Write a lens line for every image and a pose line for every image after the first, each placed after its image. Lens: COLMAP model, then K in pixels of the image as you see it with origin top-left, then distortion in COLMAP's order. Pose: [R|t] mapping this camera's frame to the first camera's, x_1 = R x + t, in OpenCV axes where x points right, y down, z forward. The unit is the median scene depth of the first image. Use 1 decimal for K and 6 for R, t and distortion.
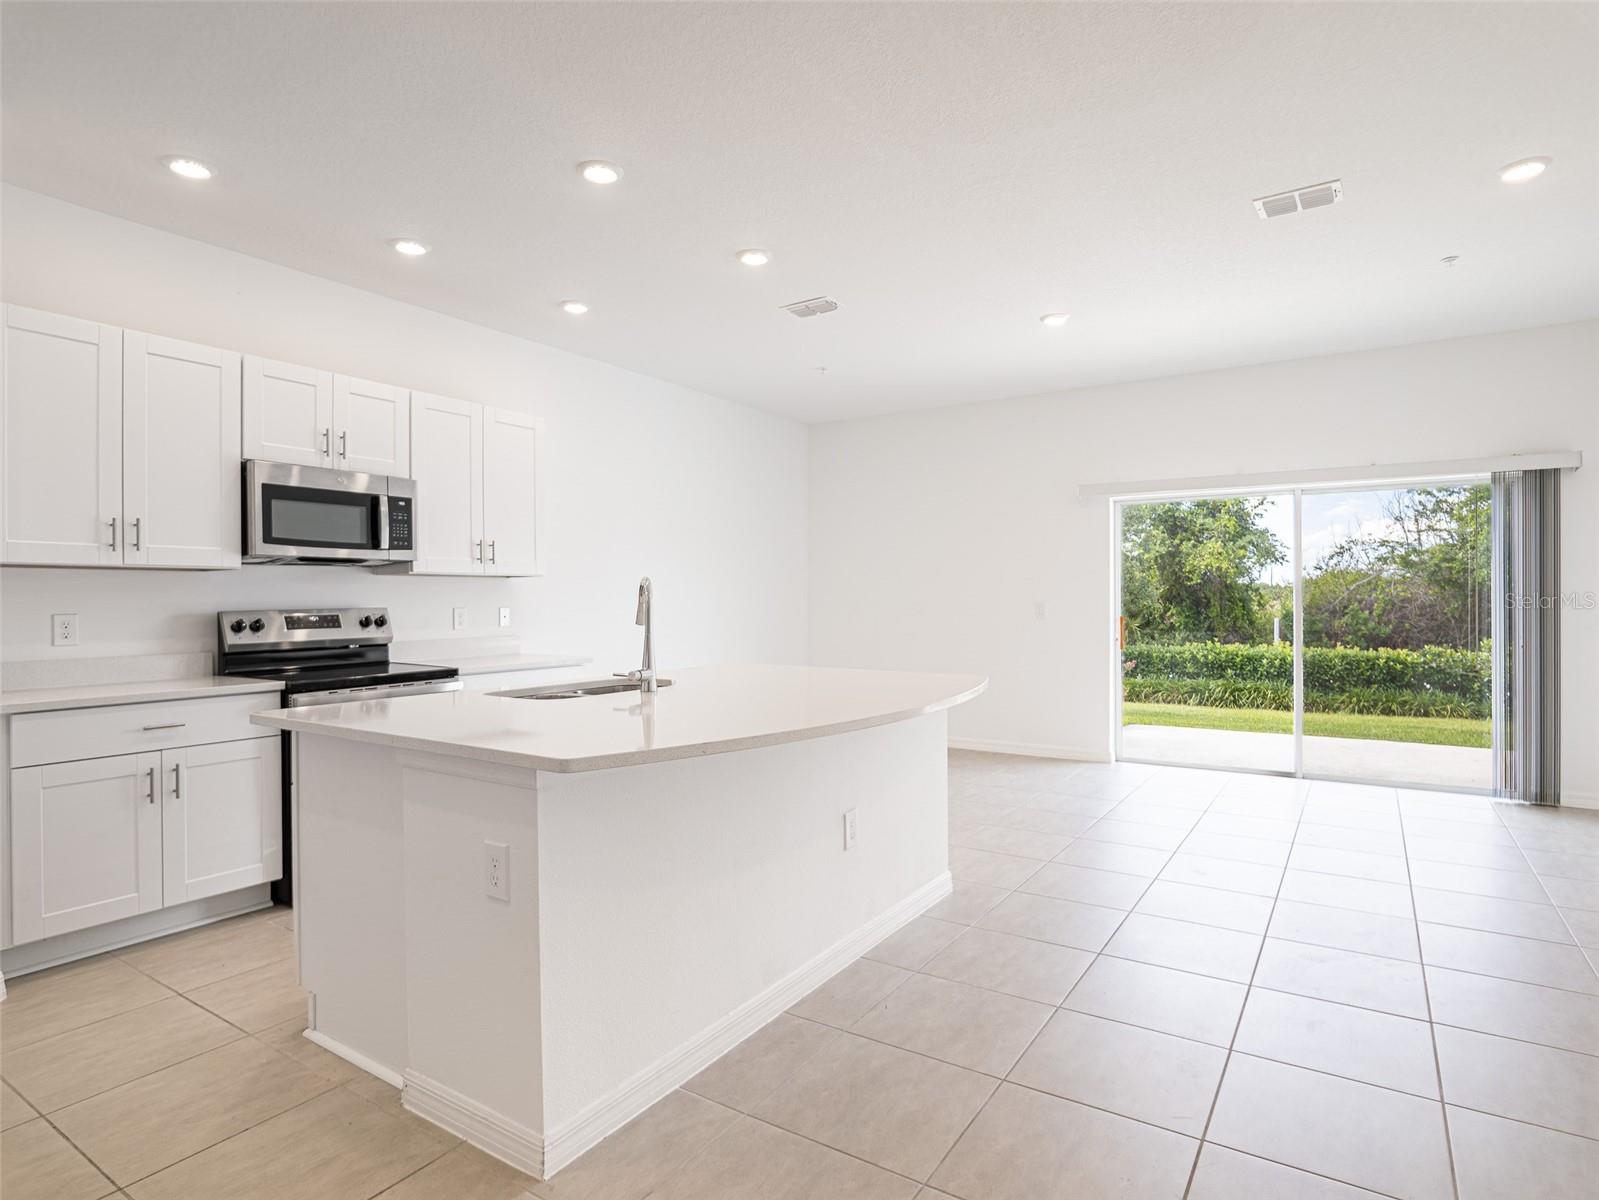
lens RADIAL K [[876.9, 0, 800.7], [0, 876.9, 614.7], [0, 0, 1]] dist [-0.023165, 0.007141]
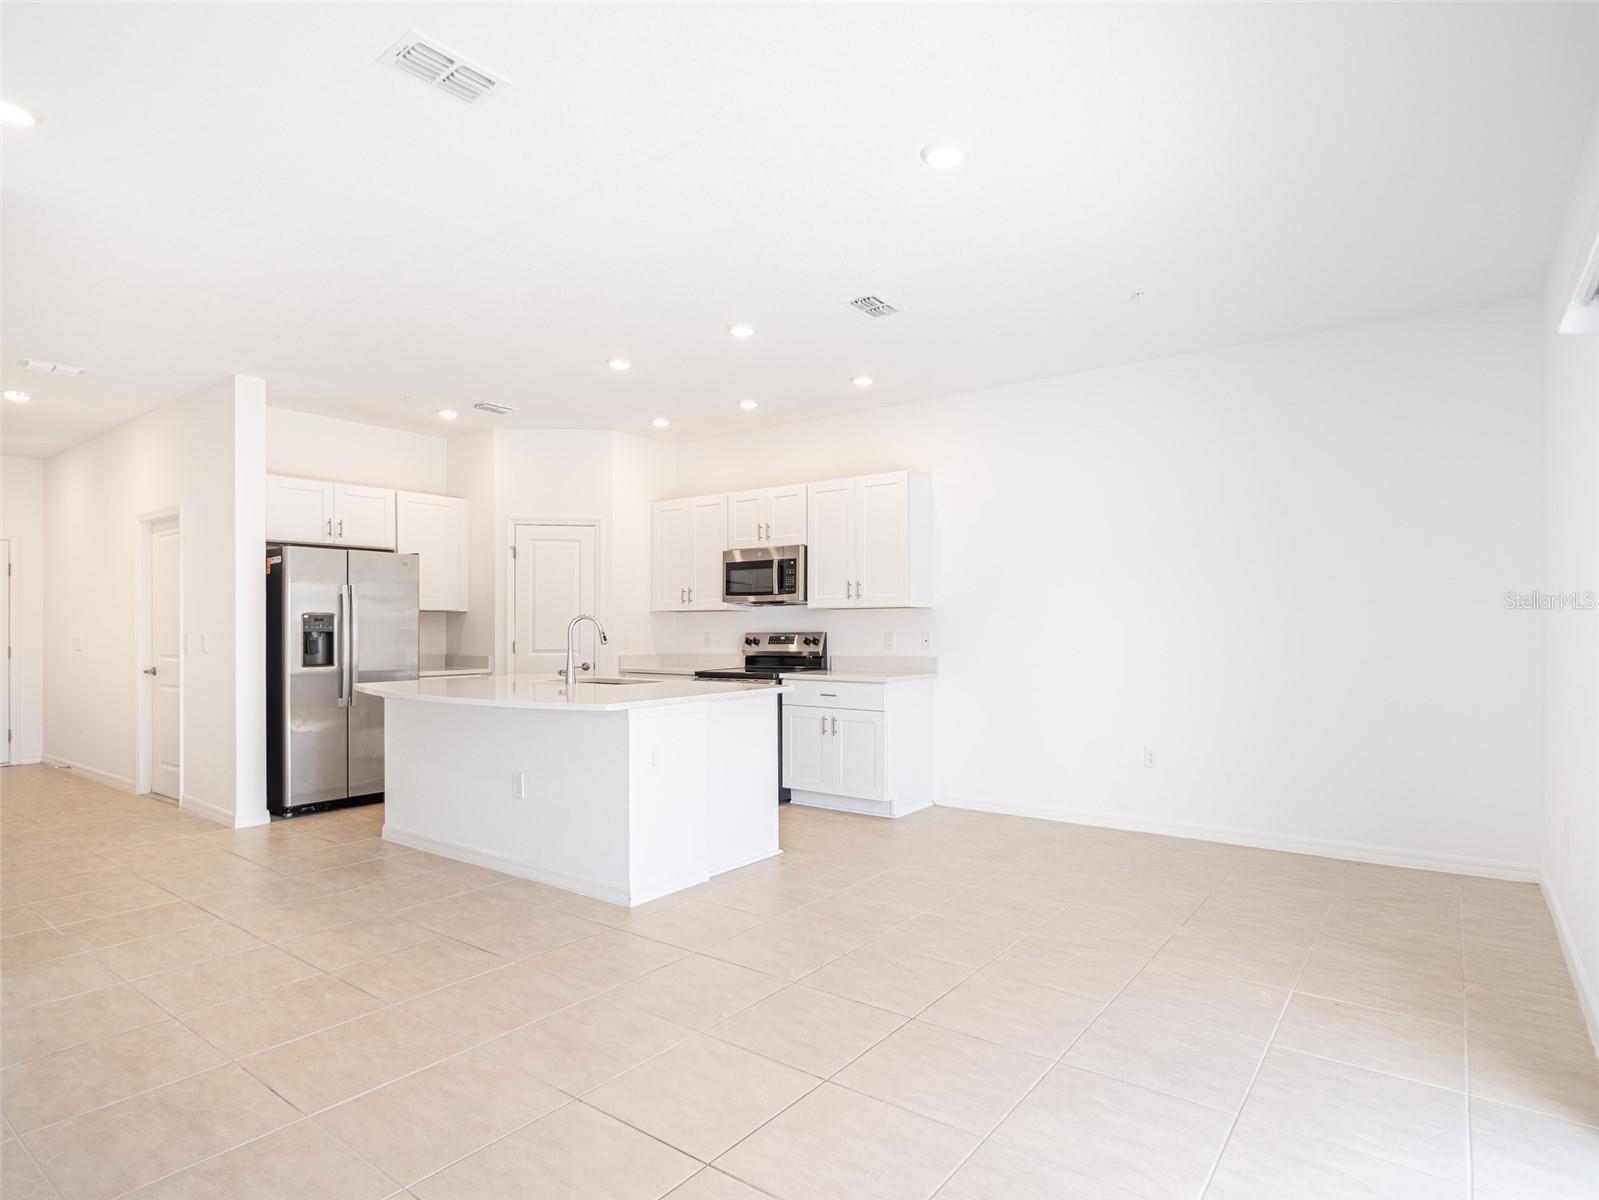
lens RADIAL K [[876.9, 0, 786.3], [0, 876.9, 626.2], [0, 0, 1]] dist [-0.023165, 0.007141]
pose [[-0.084985, 0.002165, -0.996380, 0.467778], [-0.017506, 0.999840, 0.003666, -0.010400], [0.996228, 0.017754, -0.084933, 0.498423]]
